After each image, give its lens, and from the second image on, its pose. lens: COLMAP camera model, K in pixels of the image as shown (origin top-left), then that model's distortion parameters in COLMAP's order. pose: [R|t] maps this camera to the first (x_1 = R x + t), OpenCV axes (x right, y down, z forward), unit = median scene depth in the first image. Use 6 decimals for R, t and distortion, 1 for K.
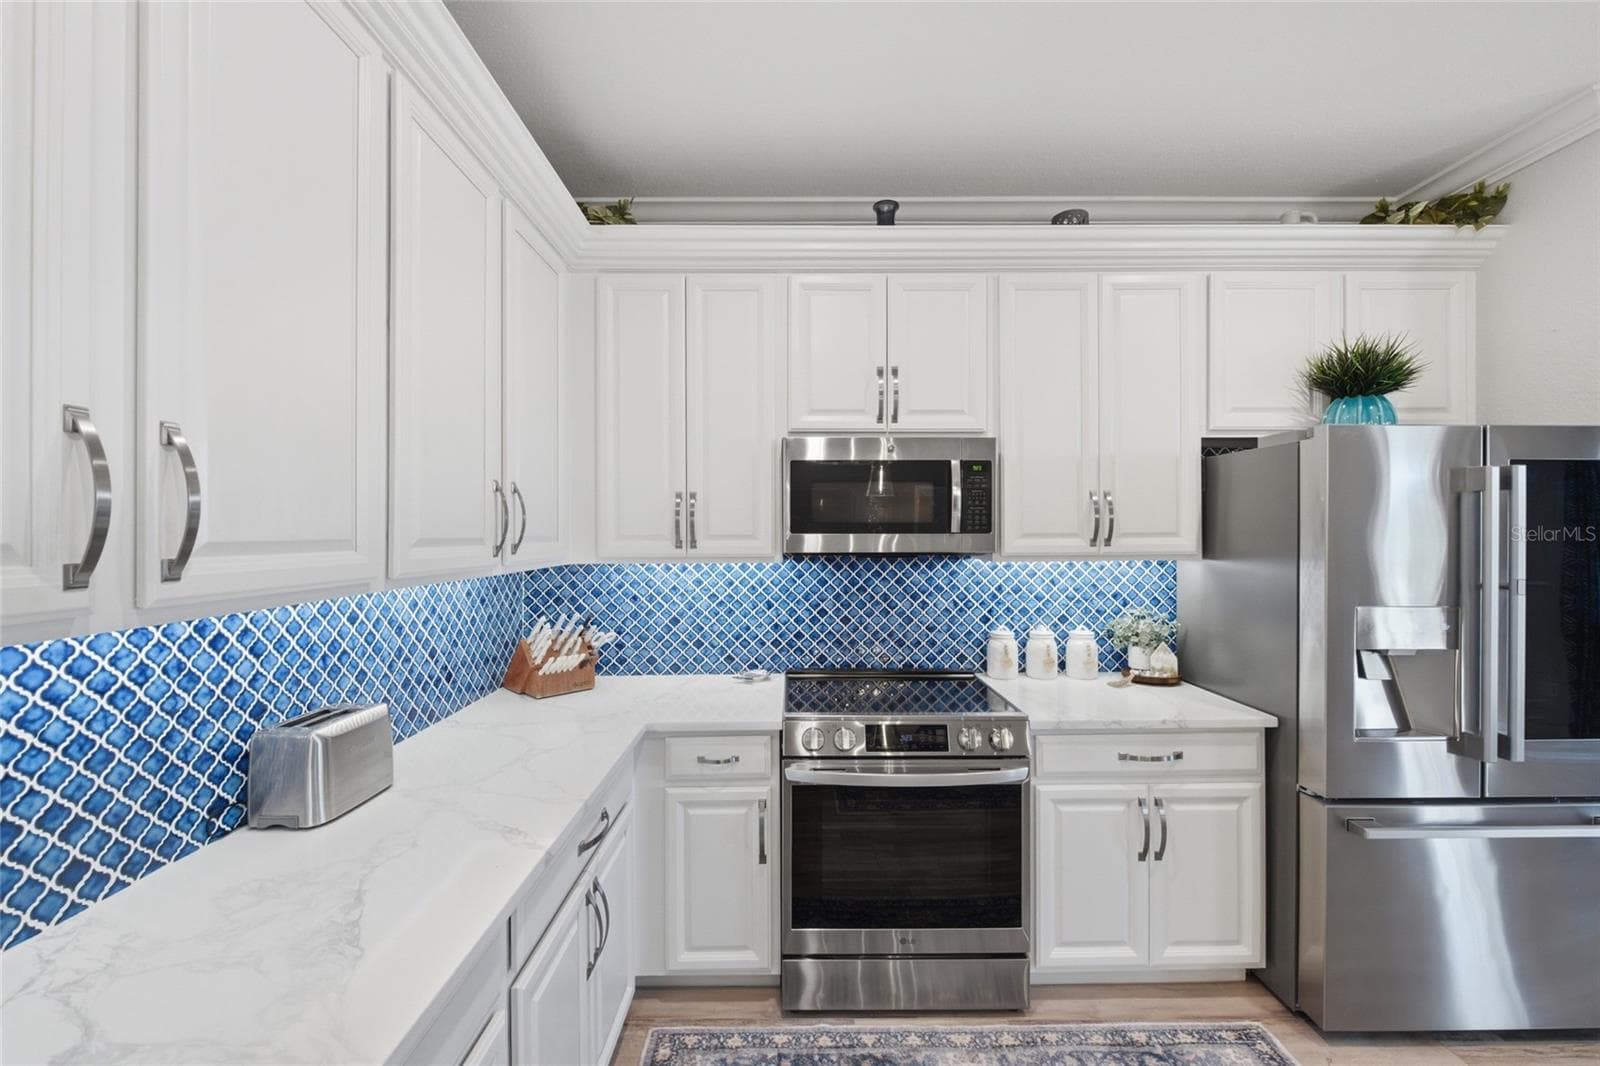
lens RADIAL K [[641.0, 0, 800.9], [0, 641.0, 533.7], [0, 0, 1]] dist [-0.000535, 0.000102]
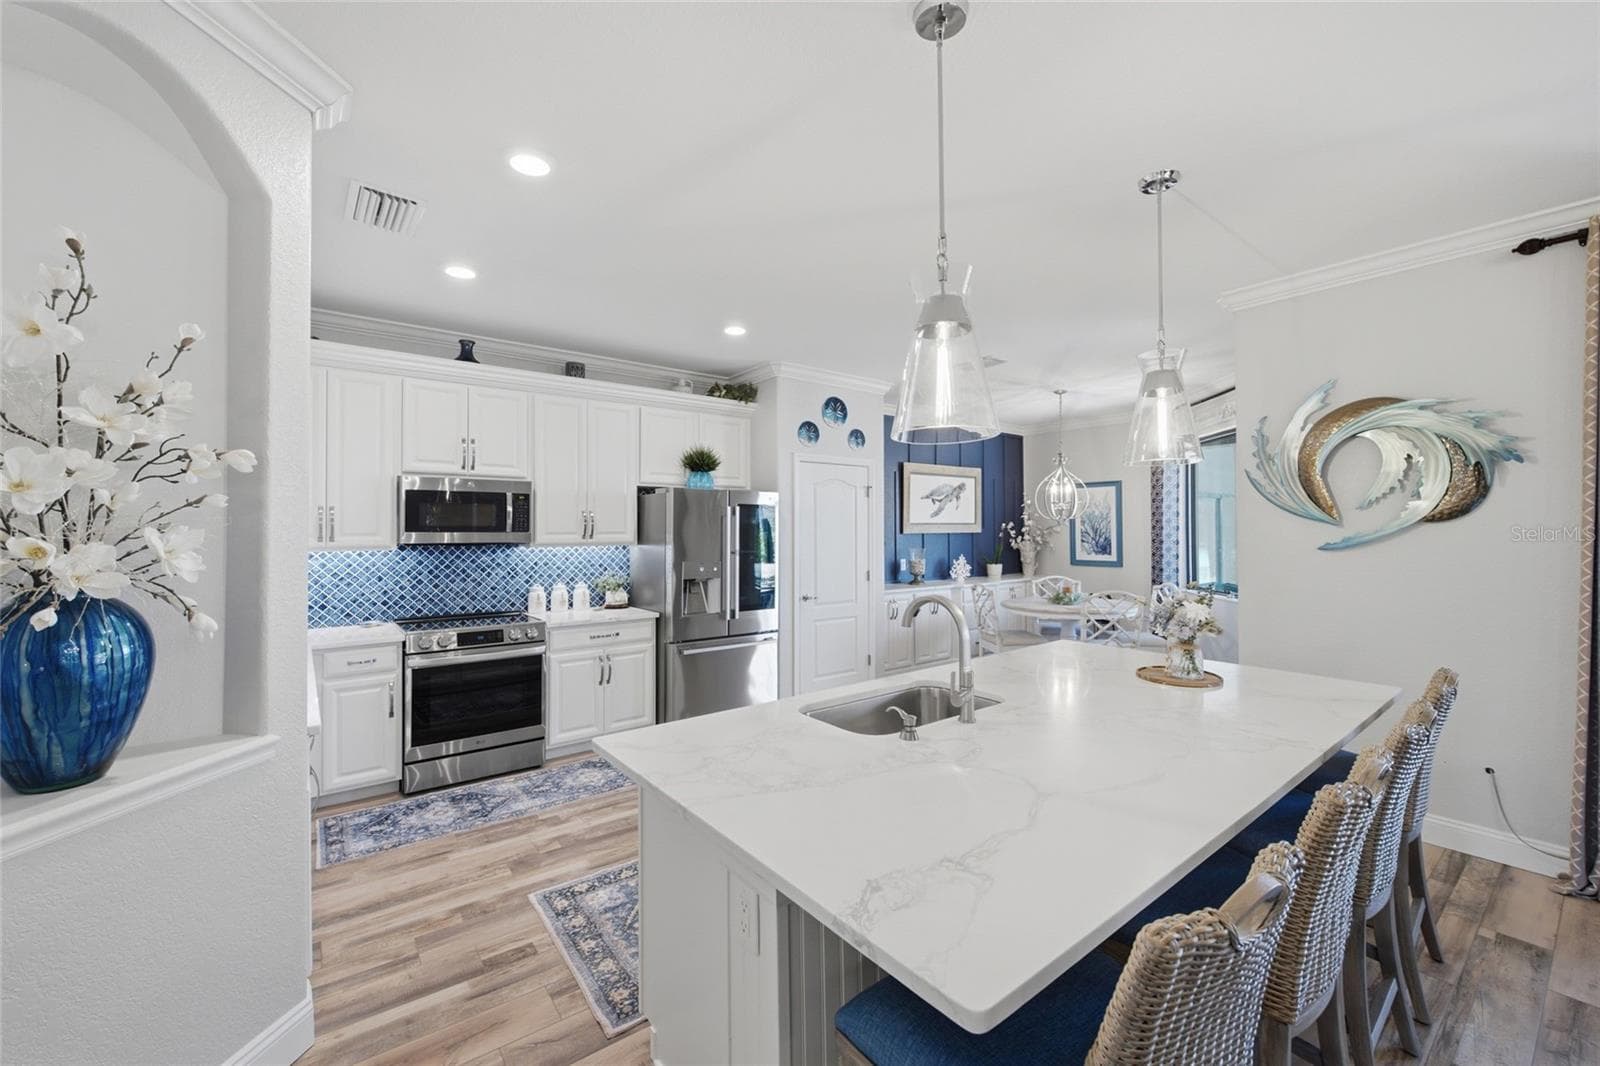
lens RADIAL K [[641.0, 0, 800.4], [0, 641.0, 520.7], [0, 0, 1]] dist [-0.000535, 0.000102]
pose [[0.793069, 0.010646, 0.609039, -0.210820], [0.002293, 0.999788, -0.020463, 0.006002], [-0.609128, 0.017625, 0.792876, -0.946822]]
